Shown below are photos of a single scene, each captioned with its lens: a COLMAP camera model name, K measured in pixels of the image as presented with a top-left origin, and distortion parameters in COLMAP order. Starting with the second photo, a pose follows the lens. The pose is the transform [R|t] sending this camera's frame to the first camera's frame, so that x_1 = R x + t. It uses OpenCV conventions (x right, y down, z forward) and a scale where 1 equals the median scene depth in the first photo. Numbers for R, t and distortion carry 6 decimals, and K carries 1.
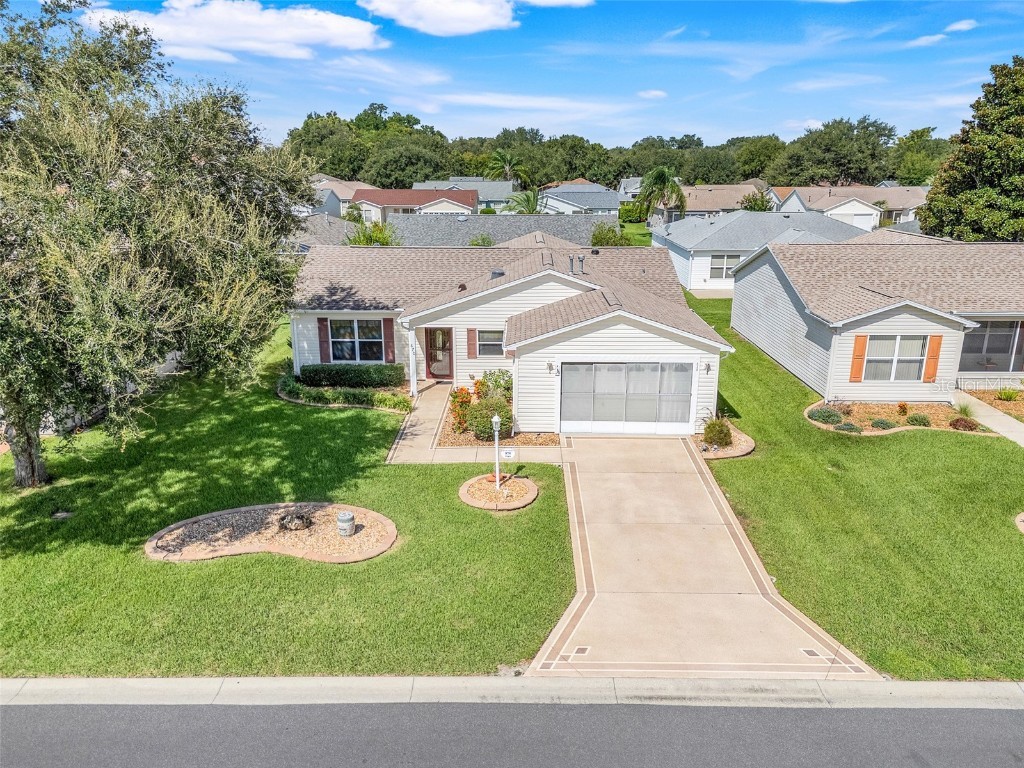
lens RADIAL K [[769.1, 0, 512.0], [0, 769.1, 384.0], [0, 0, 1]] dist [0.082597, -0.080760]
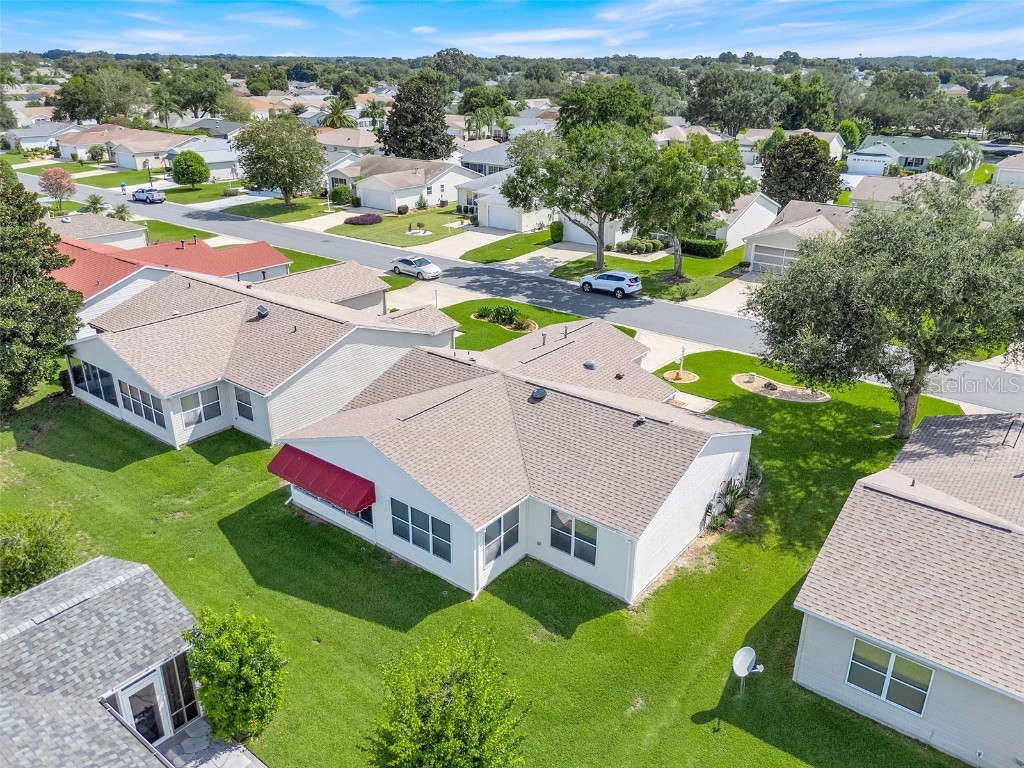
lens RADIAL K [[769.1, 0, 512.0], [0, 769.1, 384.0], [0, 0, 1]] dist [0.082597, -0.080760]
pose [[-0.791045, -0.232473, 0.565866, -0.786581], [0.168422, 0.806480, 0.566767, -1.049974], [-0.588118, 0.543642, -0.598808, 2.276115]]
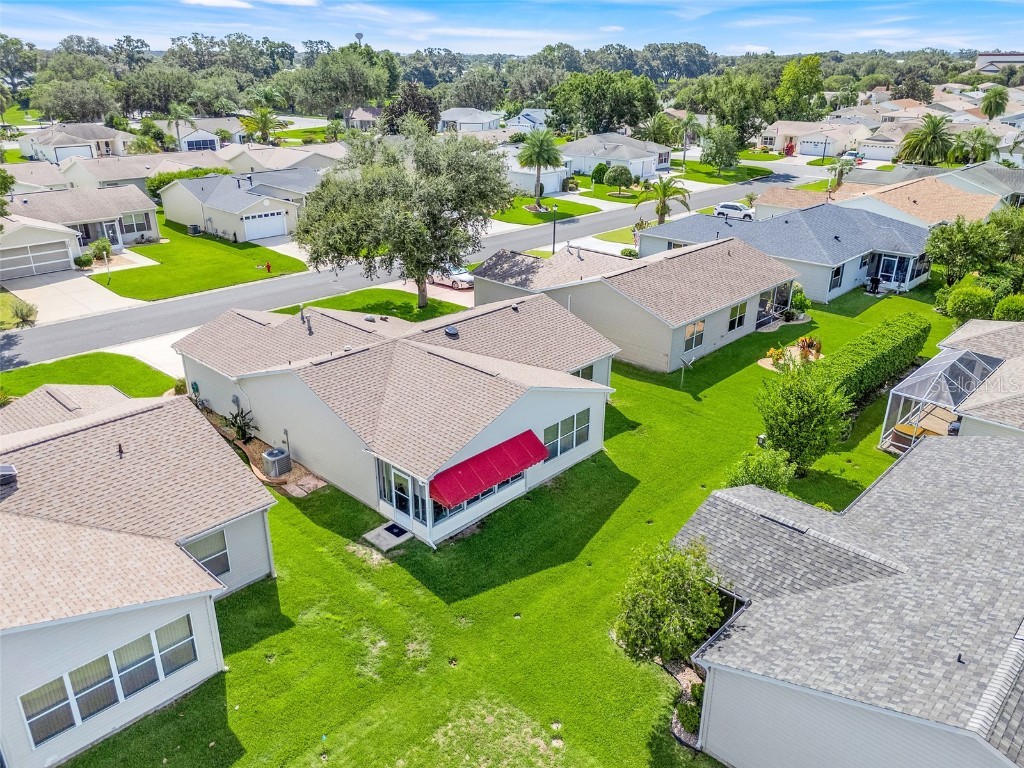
lens RADIAL K [[769.1, 0, 512.0], [0, 769.1, 384.0], [0, 0, 1]] dist [0.082597, -0.080760]
pose [[-0.684870, 0.285707, -0.670317, 0.909392], [-0.200051, 0.810851, 0.550000, -1.033446], [0.700666, 0.510776, -0.498172, 2.340939]]
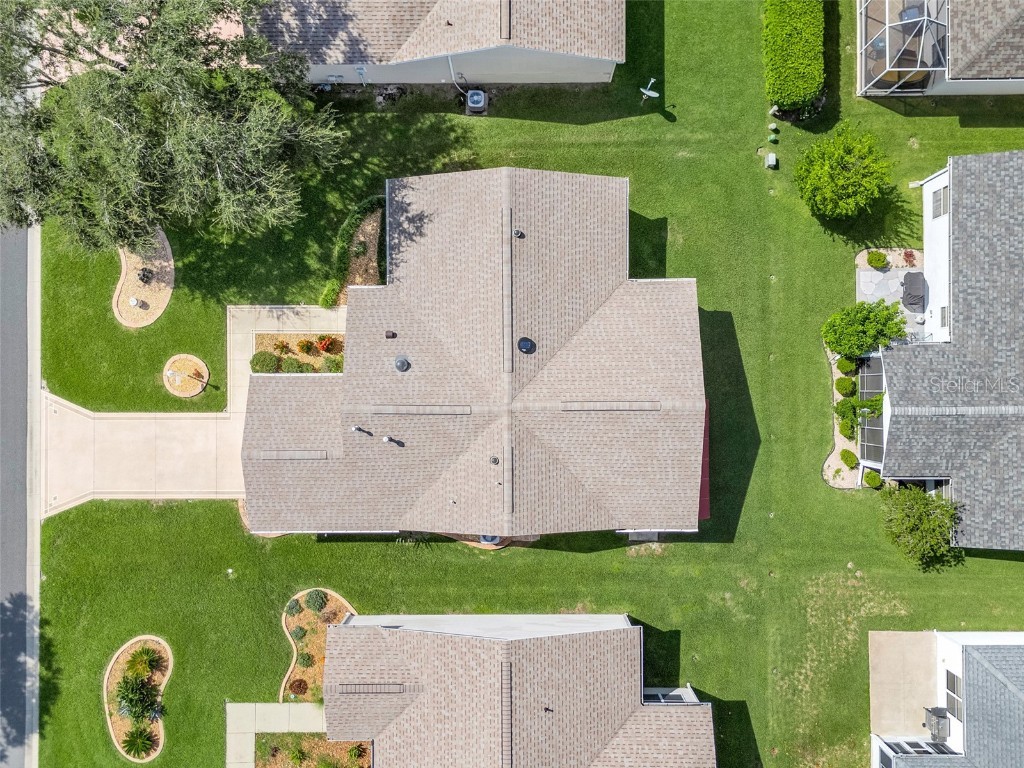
lens RADIAL K [[769.1, 0, 512.0], [0, 769.1, 384.0], [0, 0, 1]] dist [0.082597, -0.080760]
pose [[0.012632, 0.999916, 0.002910, 0.004885], [-0.271662, 0.000631, 0.962393, -1.557522], [0.962310, -0.012947, 0.271647, 1.051243]]
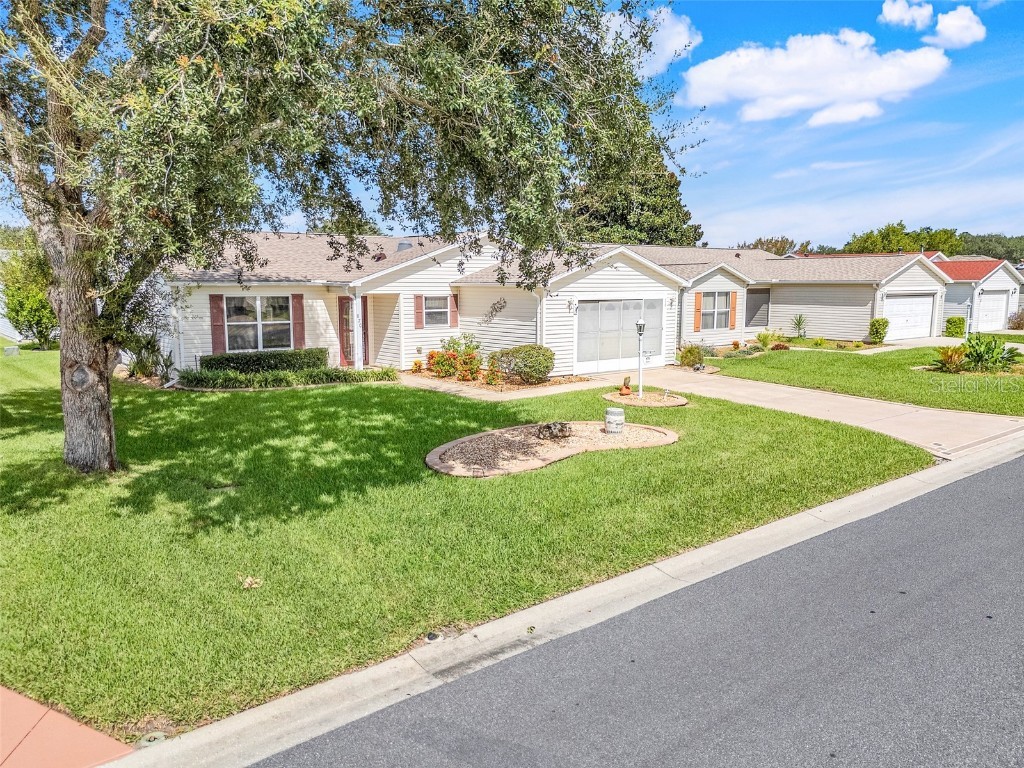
lens RADIAL K [[769.1, 0, 512.0], [0, 769.1, 384.0], [0, 0, 1]] dist [0.082597, -0.080760]
pose [[0.765405, -0.085863, 0.637795, -0.643666], [0.176859, 0.980965, -0.080183, 0.142018], [-0.618770, 0.174173, 0.766021, 0.301077]]
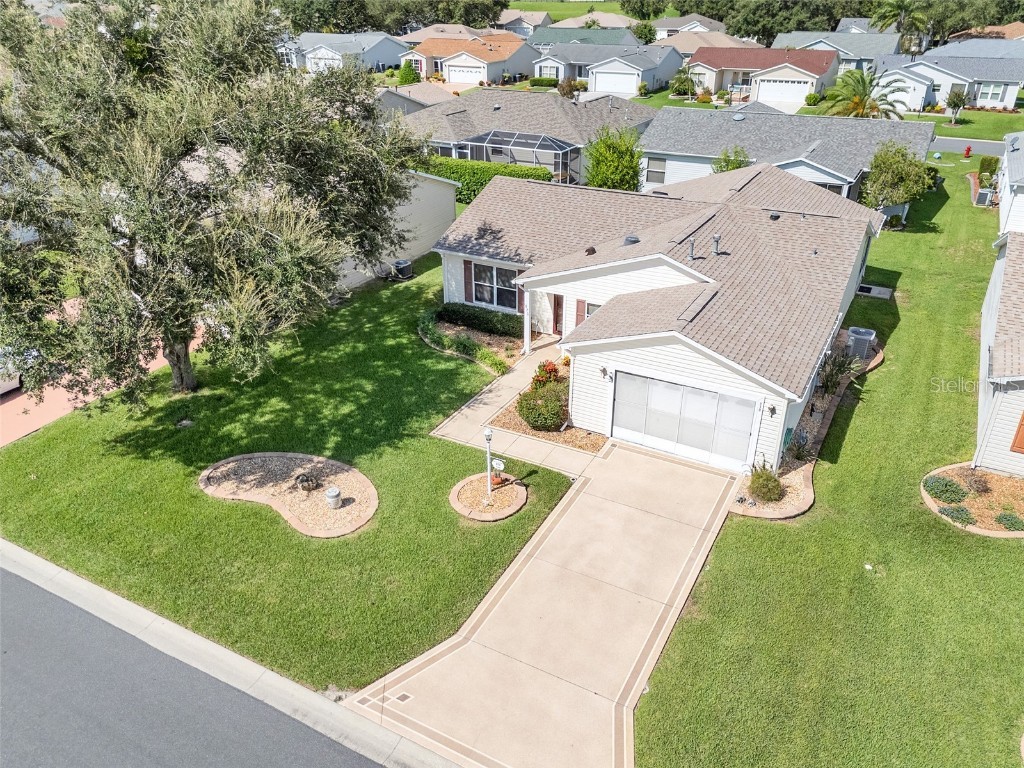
lens RADIAL K [[769.1, 0, 512.0], [0, 769.1, 384.0], [0, 0, 1]] dist [0.082597, -0.080760]
pose [[0.881465, 0.213087, -0.421441, 0.352871], [-0.124719, 0.965769, 0.227453, -0.209425], [0.455482, -0.147930, 0.877868, 0.103365]]
